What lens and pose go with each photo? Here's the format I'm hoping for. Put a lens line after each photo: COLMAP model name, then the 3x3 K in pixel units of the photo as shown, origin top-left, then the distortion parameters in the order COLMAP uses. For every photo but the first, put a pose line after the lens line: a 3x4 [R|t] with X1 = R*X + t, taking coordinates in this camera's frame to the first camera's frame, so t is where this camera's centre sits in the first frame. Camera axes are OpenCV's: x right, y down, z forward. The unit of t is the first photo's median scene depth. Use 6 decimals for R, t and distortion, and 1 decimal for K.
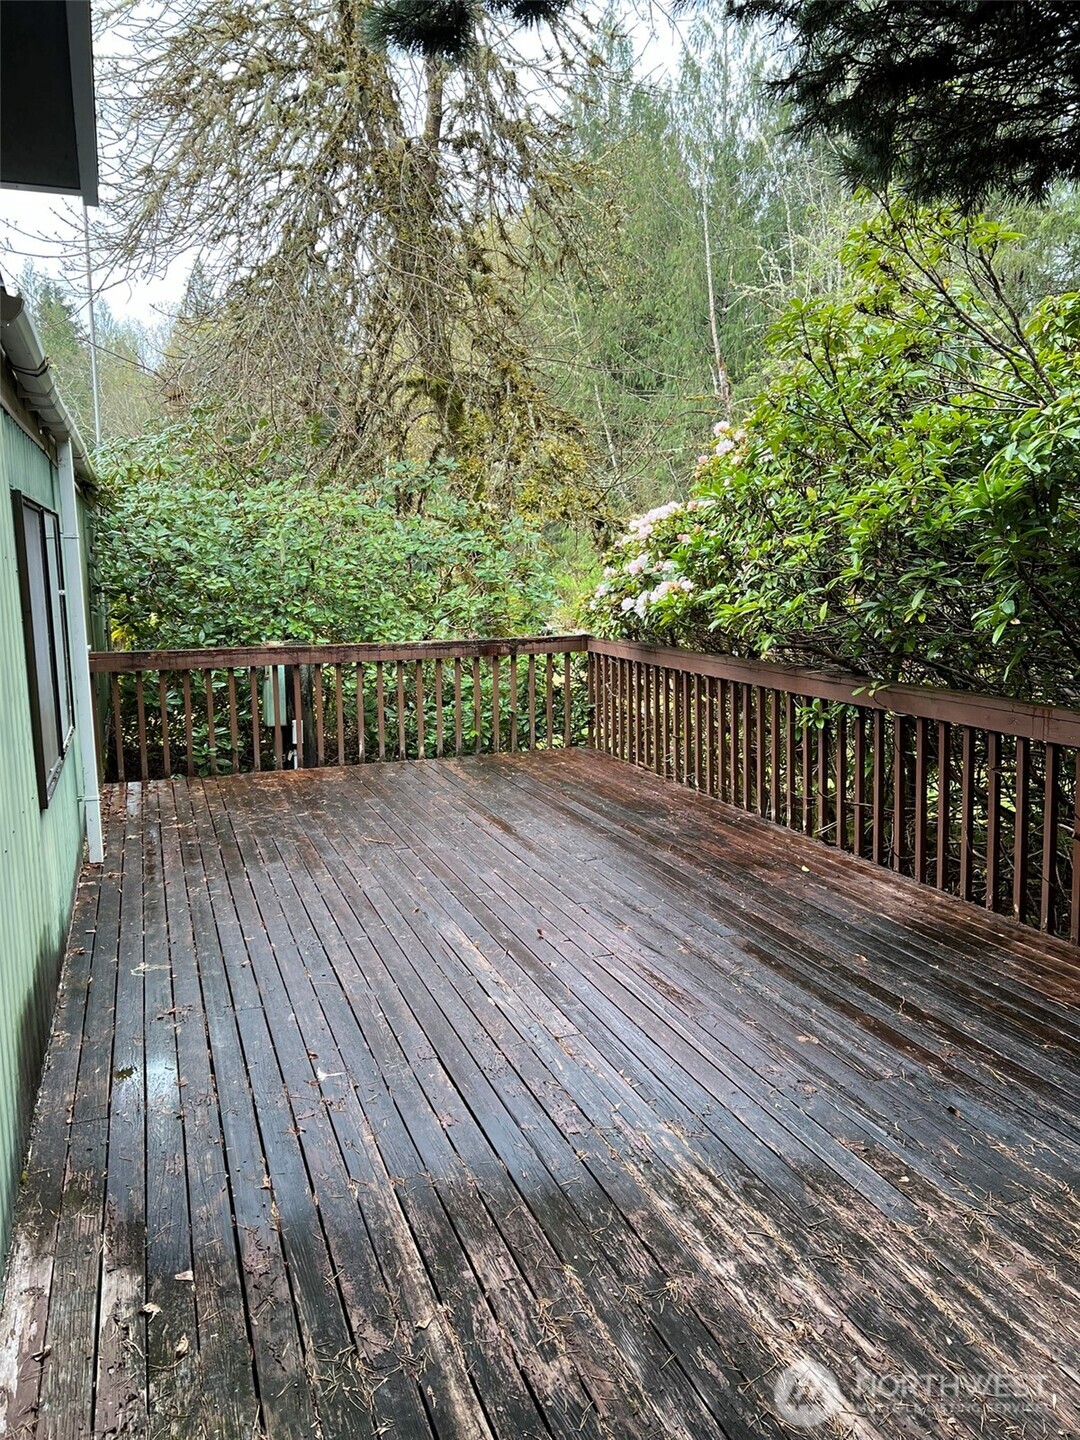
lens RADIAL K [[1083.3, 0, 530.9], [0, 1083.3, 725.2], [0, 0, 1]] dist [0.062624, -0.070084]
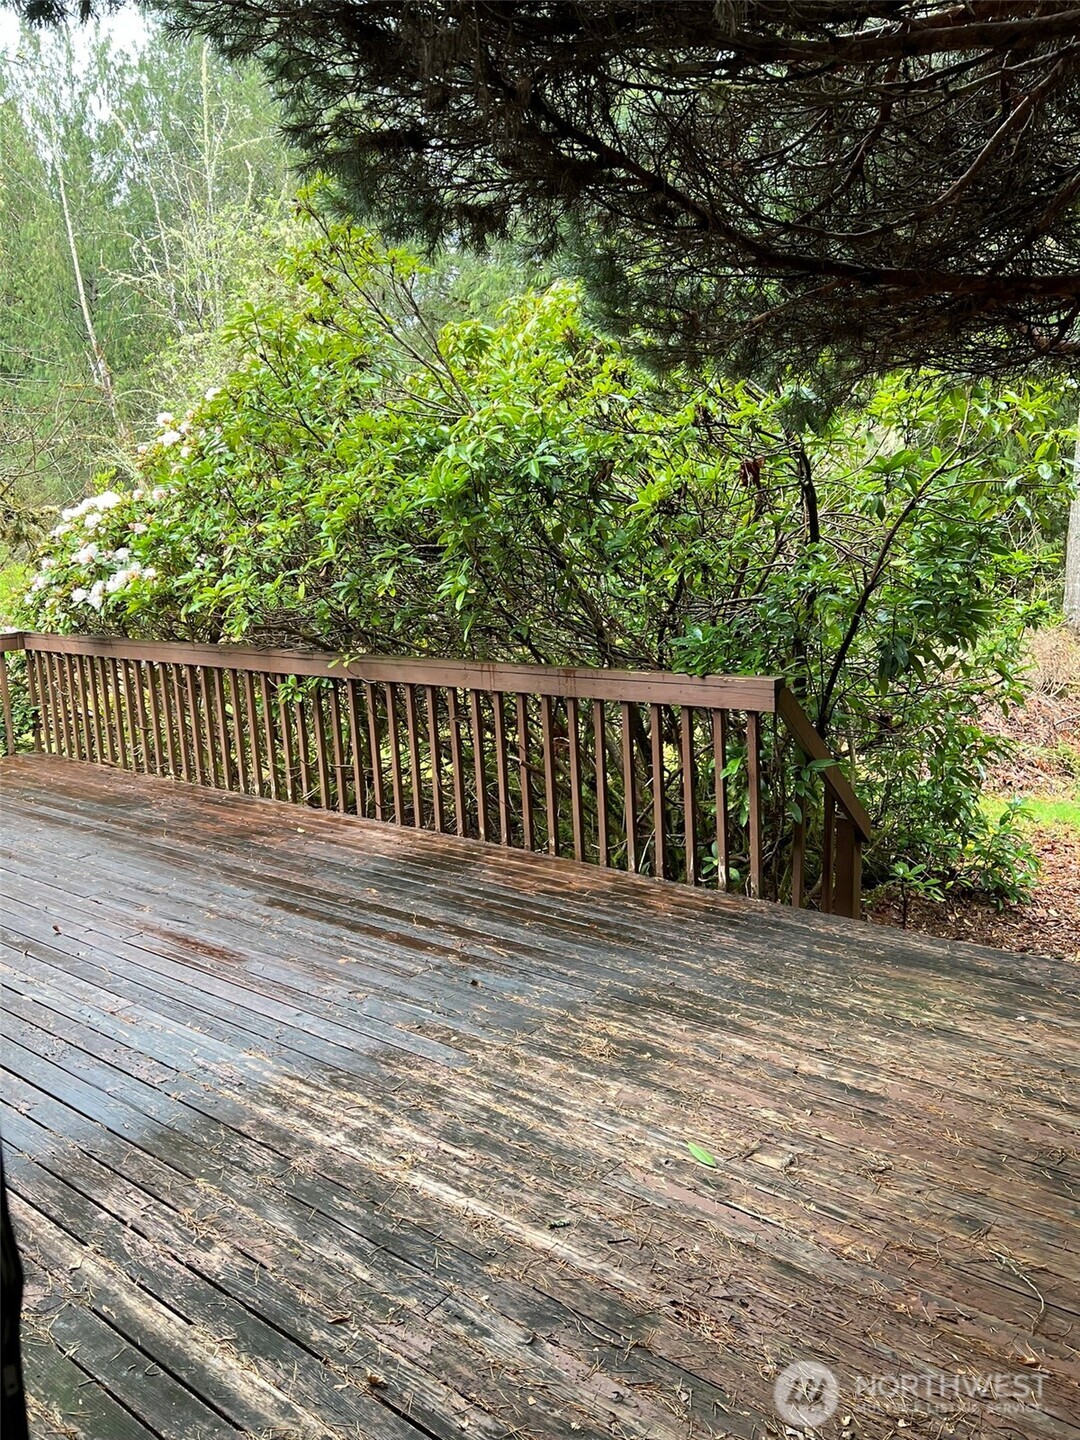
lens RADIAL K [[1083.3, 0, 532.6], [0, 1083.3, 723.5], [0, 0, 1]] dist [0.062624, -0.070084]
pose [[0.859623, -0.095571, 0.501911, -0.100316], [0.095261, 0.995104, 0.026329, 0.023450], [-0.501970, 0.025179, 0.864519, -0.068366]]
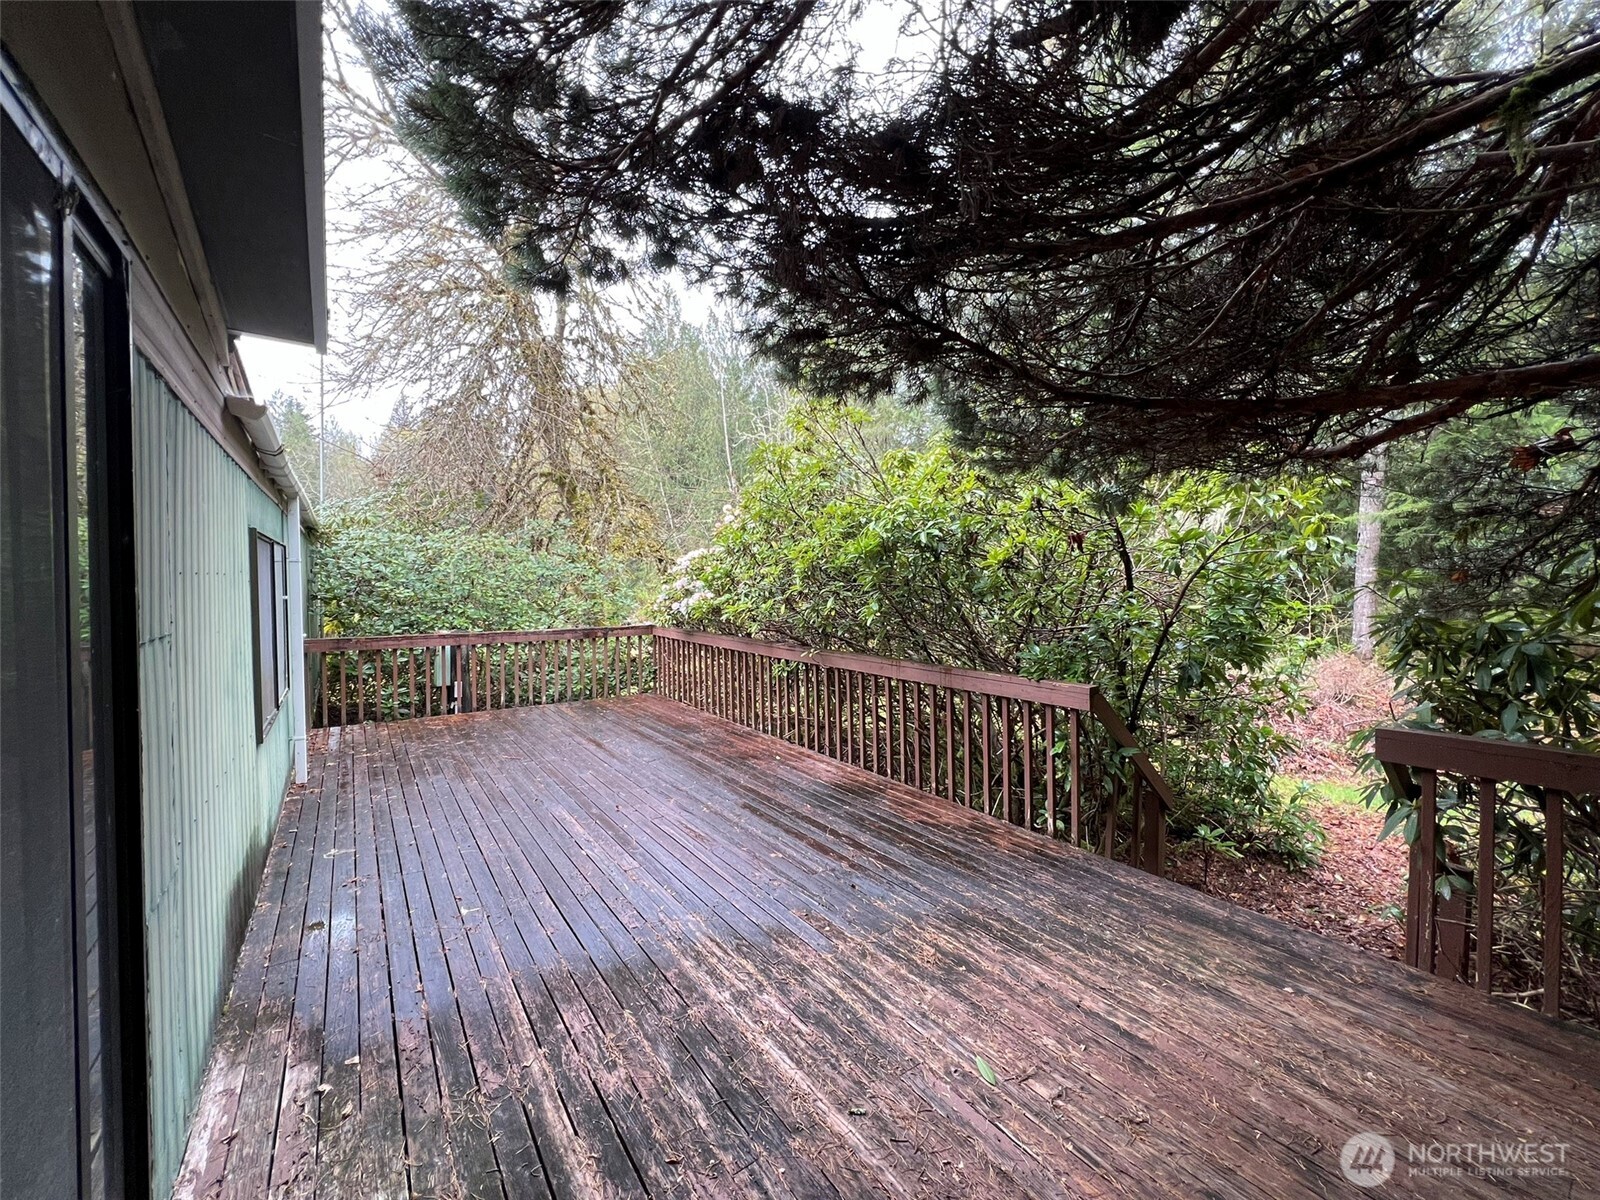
lens RADIAL K [[644.3, 0, 799.0], [0, 644.3, 602.8], [0, 0, 1]] dist [-0.001108, 0.001191]
pose [[0.964181, 0.003297, 0.265224, 0.013685], [0.028870, 0.992677, -0.117295, 0.010096], [-0.263668, 0.120751, 0.957026, -0.023078]]
